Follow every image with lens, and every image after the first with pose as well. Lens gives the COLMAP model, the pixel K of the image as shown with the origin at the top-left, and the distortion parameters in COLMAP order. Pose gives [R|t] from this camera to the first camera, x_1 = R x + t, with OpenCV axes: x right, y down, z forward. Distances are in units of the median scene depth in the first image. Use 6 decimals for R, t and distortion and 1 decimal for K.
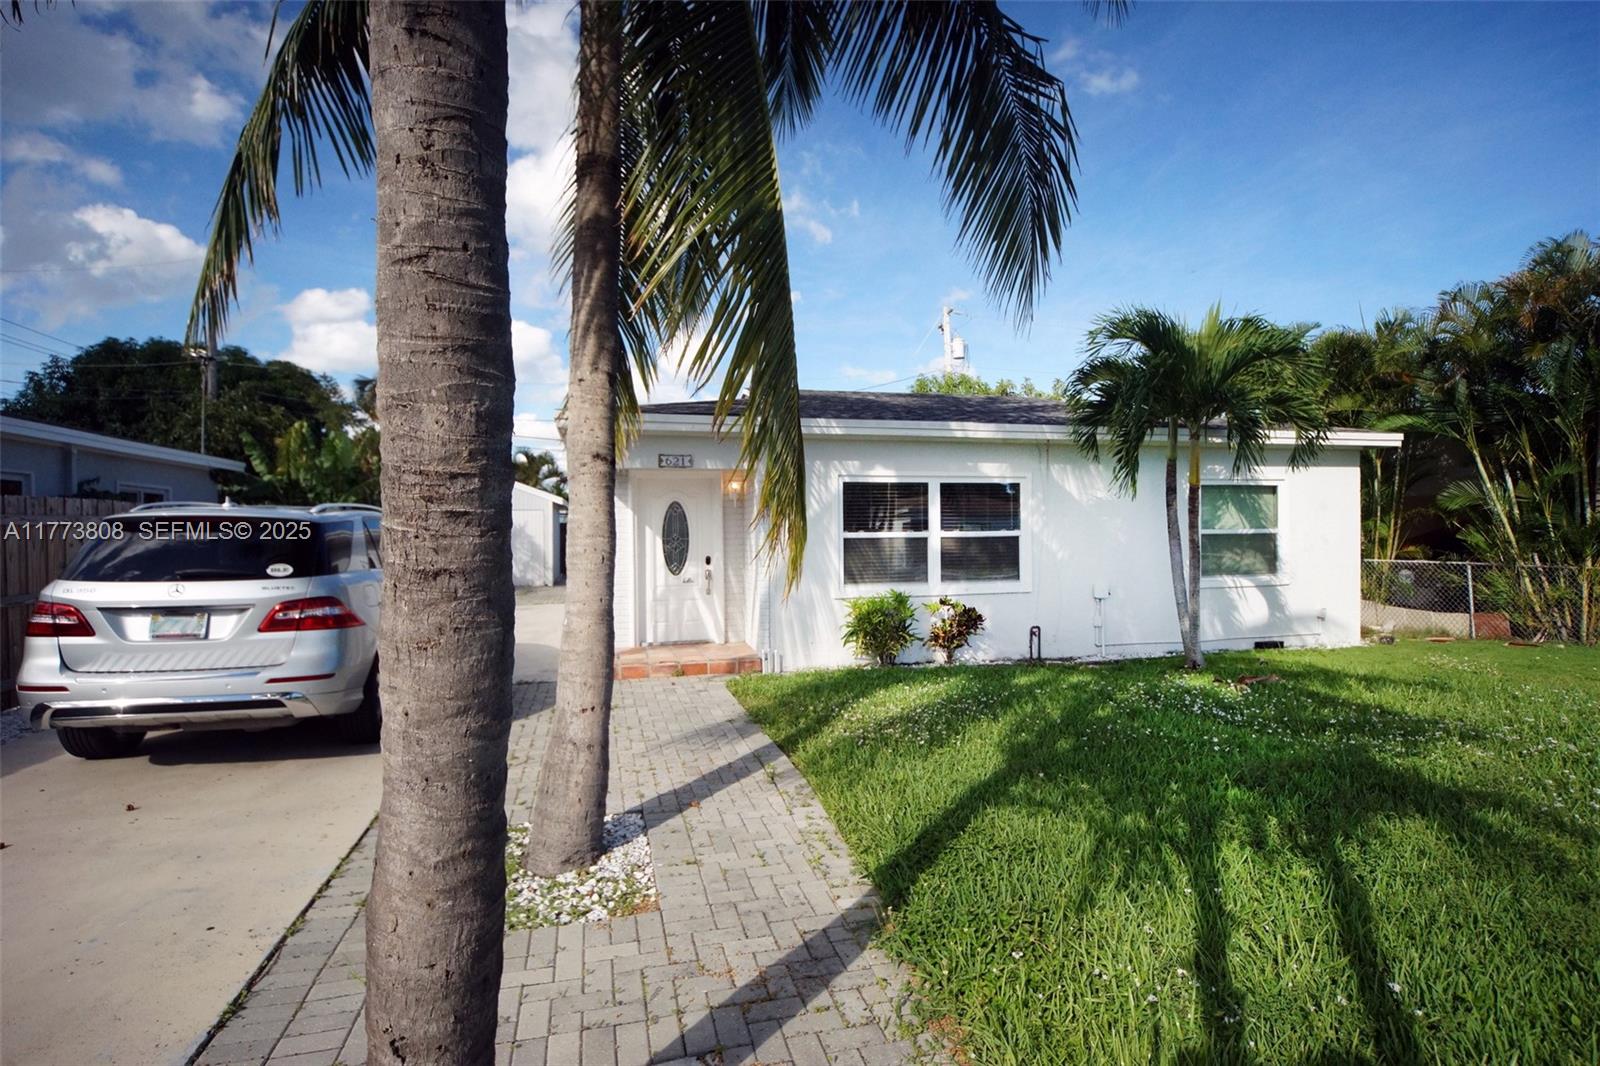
lens RADIAL K [[793.3, 0, 802.6], [0, 793.3, 538.0], [0, 0, 1]] dist [-0.015866, 0.007743]
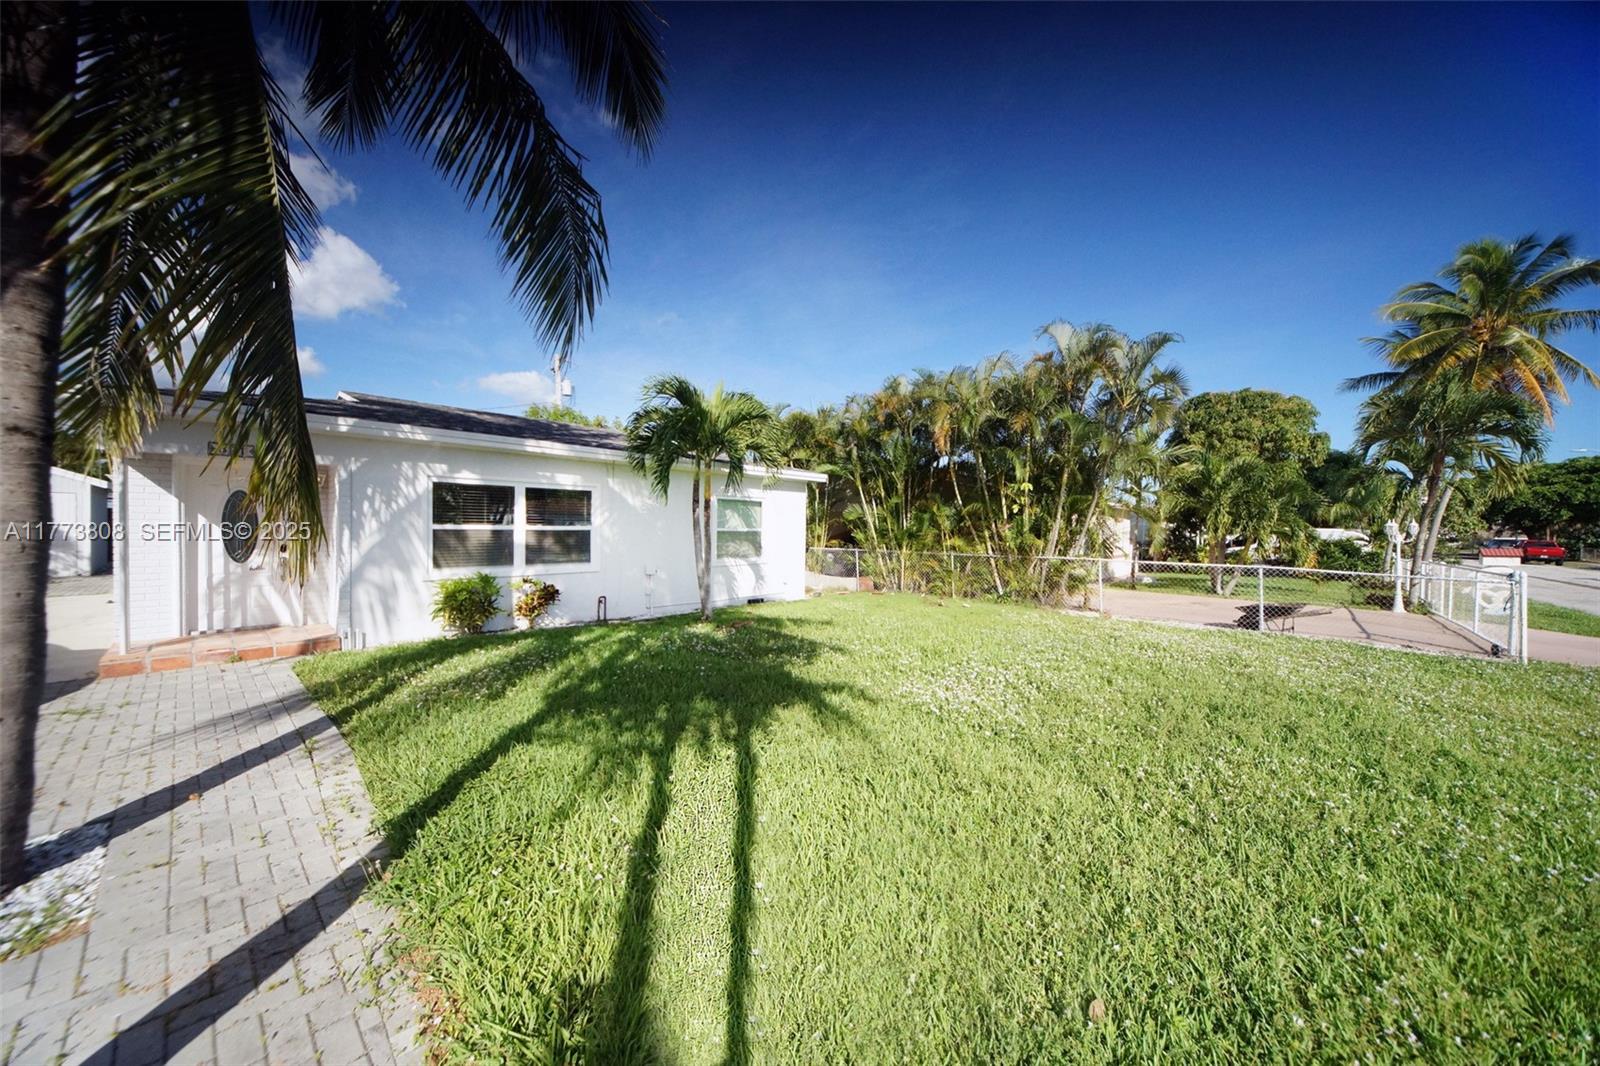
lens RADIAL K [[557.6, 0, 804.3], [0, 557.6, 538.4], [0, 0, 1]] dist [-0.007271, 0.000211]
pose [[0.833704, 0.009343, 0.552132, 0.058573], [-0.015590, 0.999857, 0.006622, -0.000534], [-0.551991, -0.014128, 0.833730, 0.008286]]
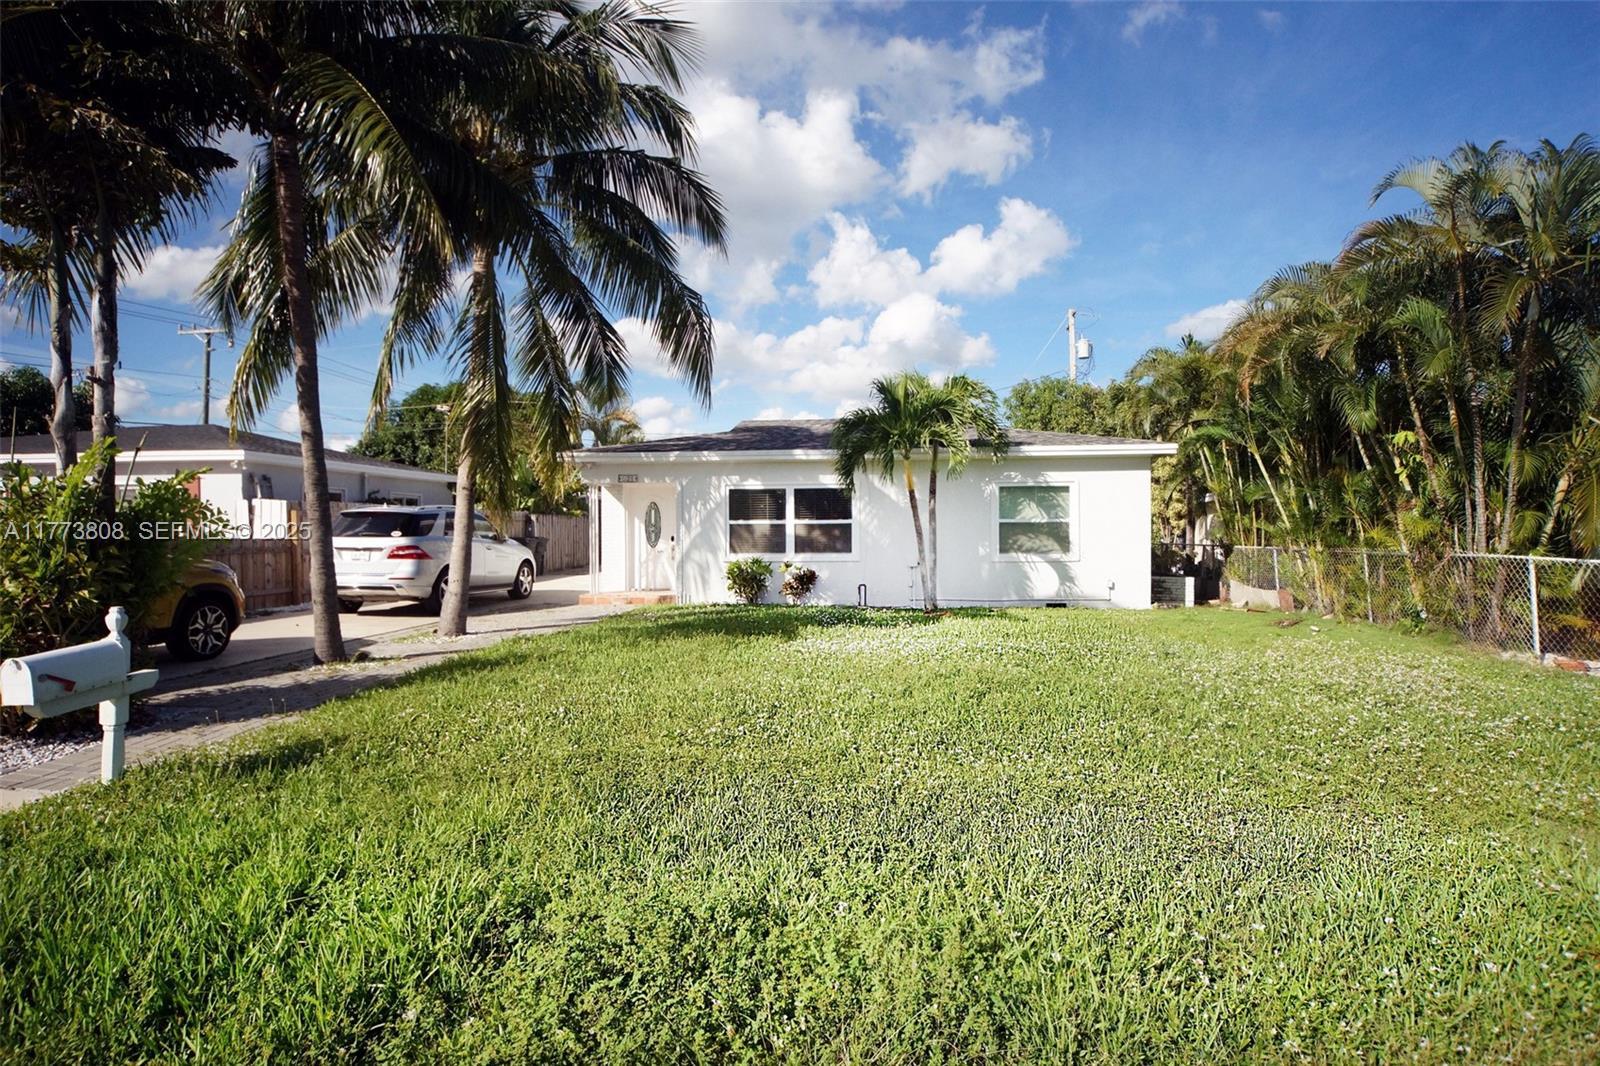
lens RADIAL K [[848.6, 0, 800.0], [0, 848.6, 533.0], [0, 0, 1]] dist [-0.000527, -0.000038]
pose [[0.941629, 0.005110, -0.336613, 0.798789], [-0.006183, 0.999979, -0.002117, 0.021606], [0.336595, 0.004074, 0.941641, -0.595353]]
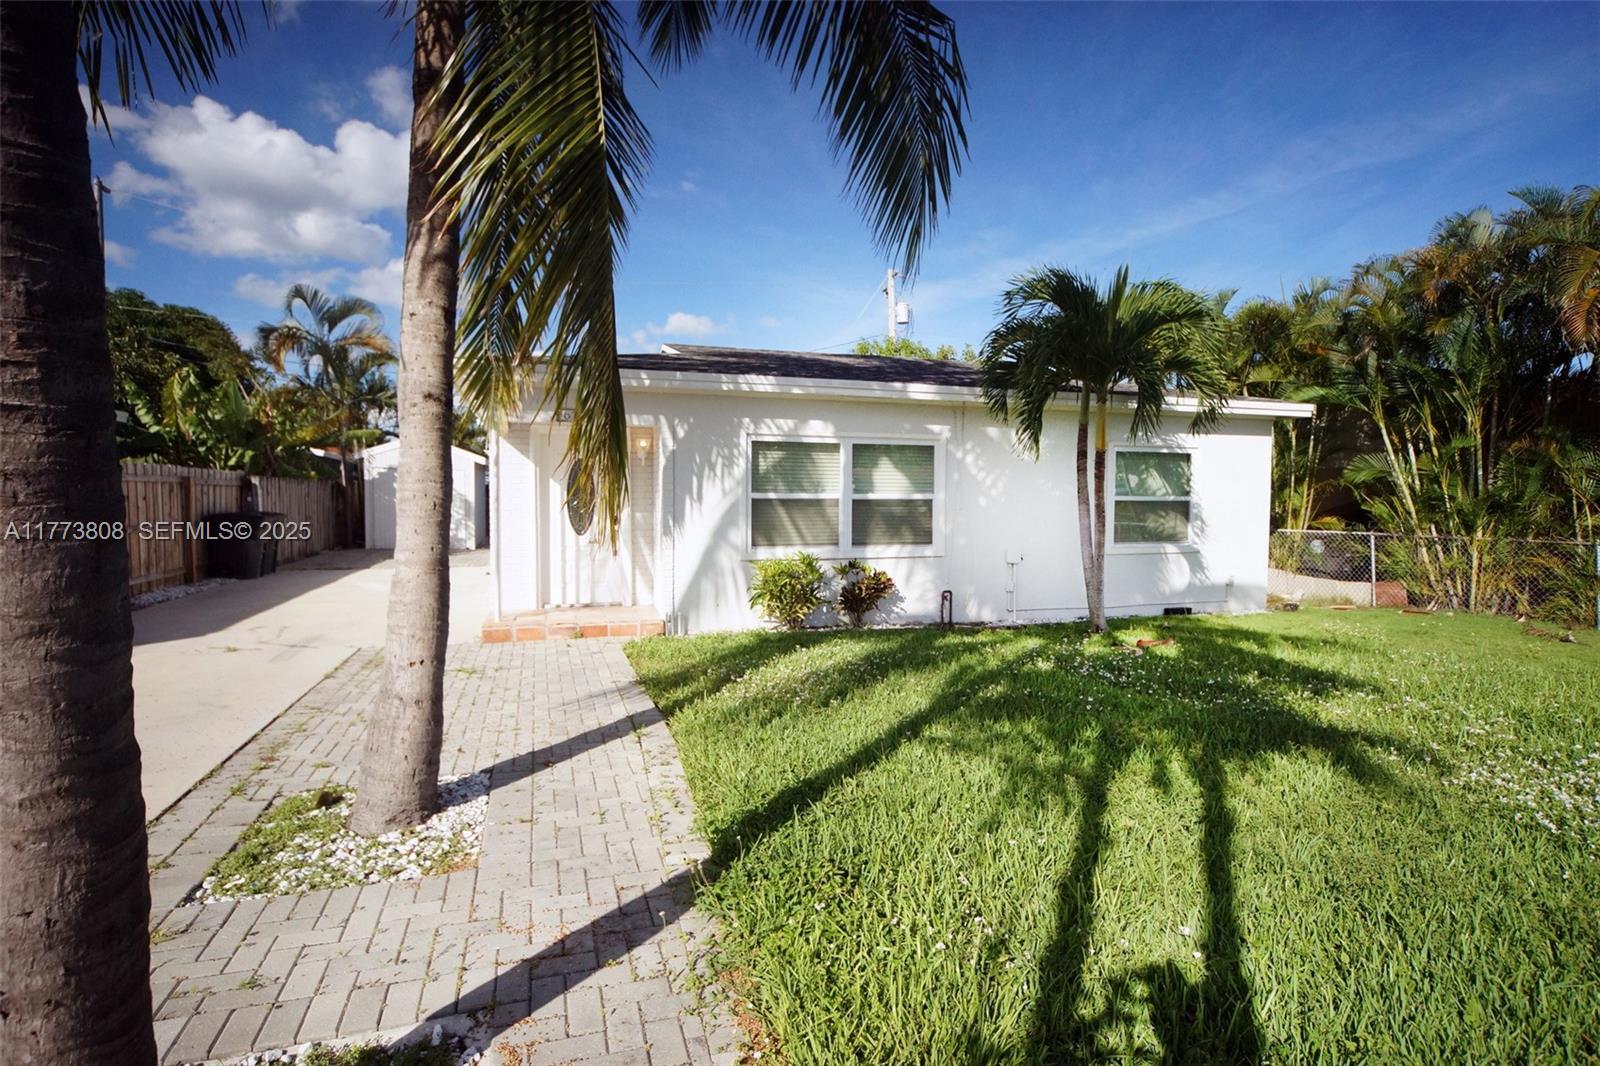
lens RADIAL K [[805.2, 0, 802.8], [0, 805.2, 538.0], [0, 0, 1]] dist [-0.015347, 0.006676]
pose [[0.998110, 0.010845, 0.060493, 0.057311], [-0.013195, 0.999169, 0.038576, 0.010014], [-0.060024, -0.039301, 0.997423, 0.007351]]
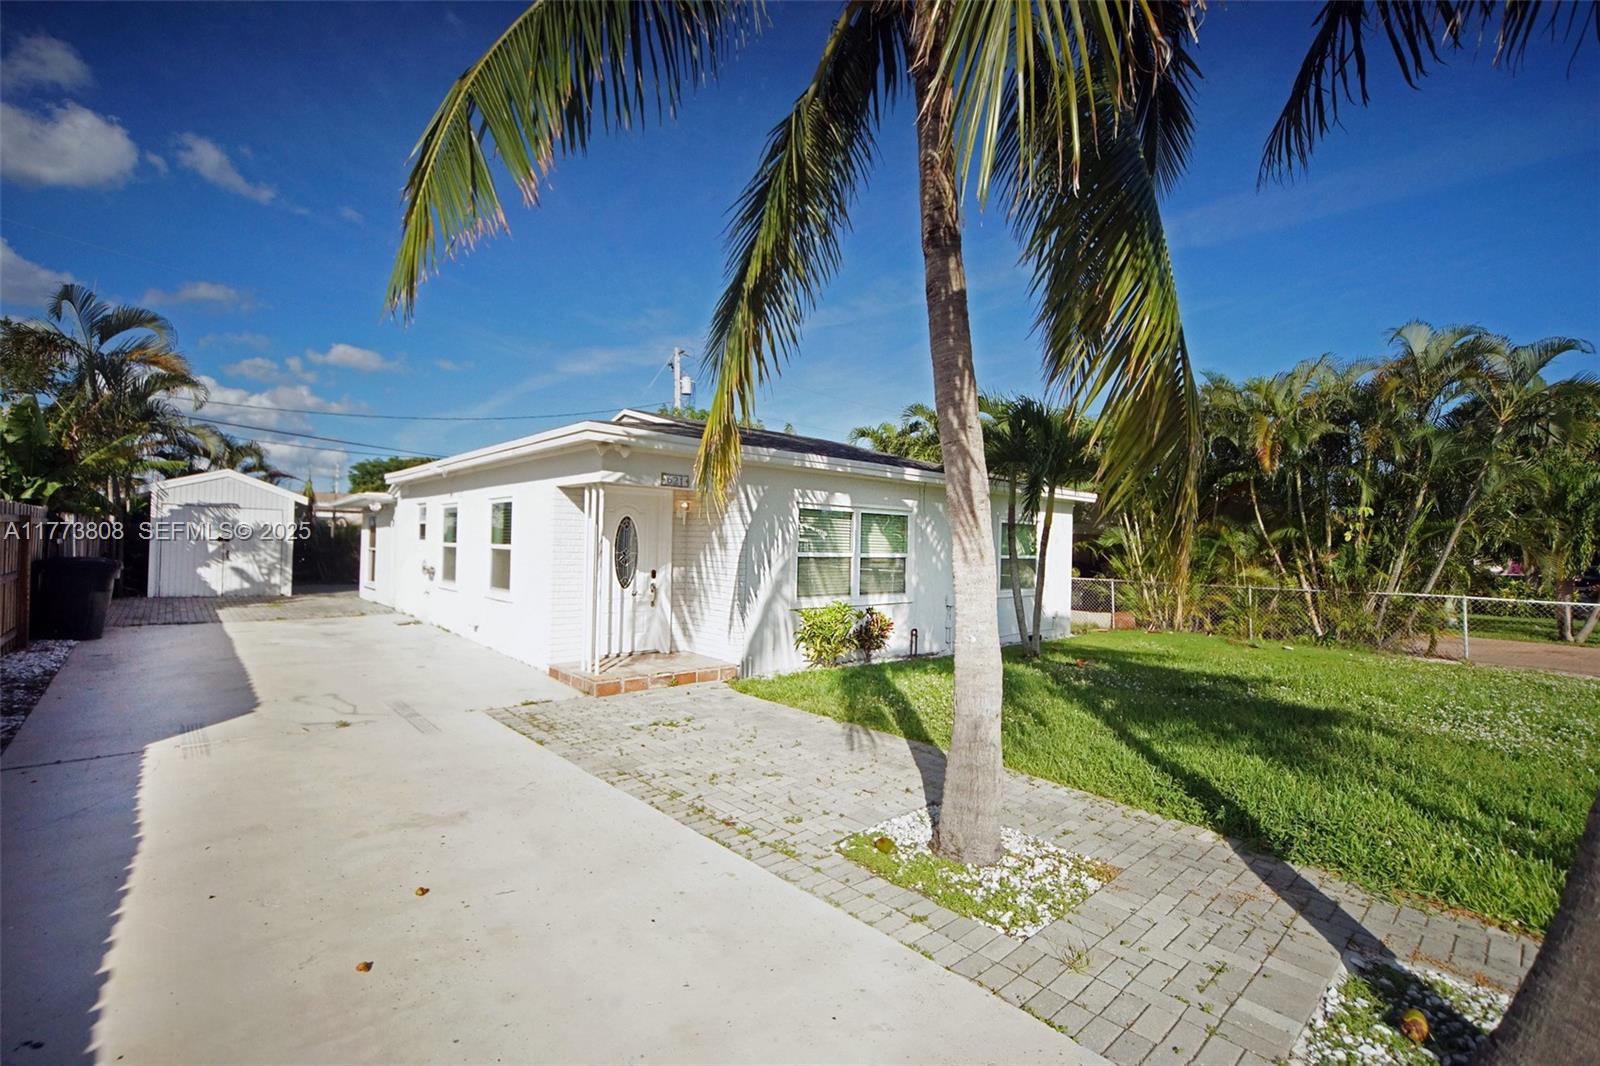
lens RADIAL K [[703.0, 0, 802.2], [0, 703.0, 536.0], [0, 0, 1]] dist [-0.014968, 0.003120]
pose [[0.883552, 0.035068, 0.467018, -0.439026], [-0.026436, 0.999337, -0.025025, -0.004838], [-0.467586, 0.009765, 0.883894, 0.097681]]
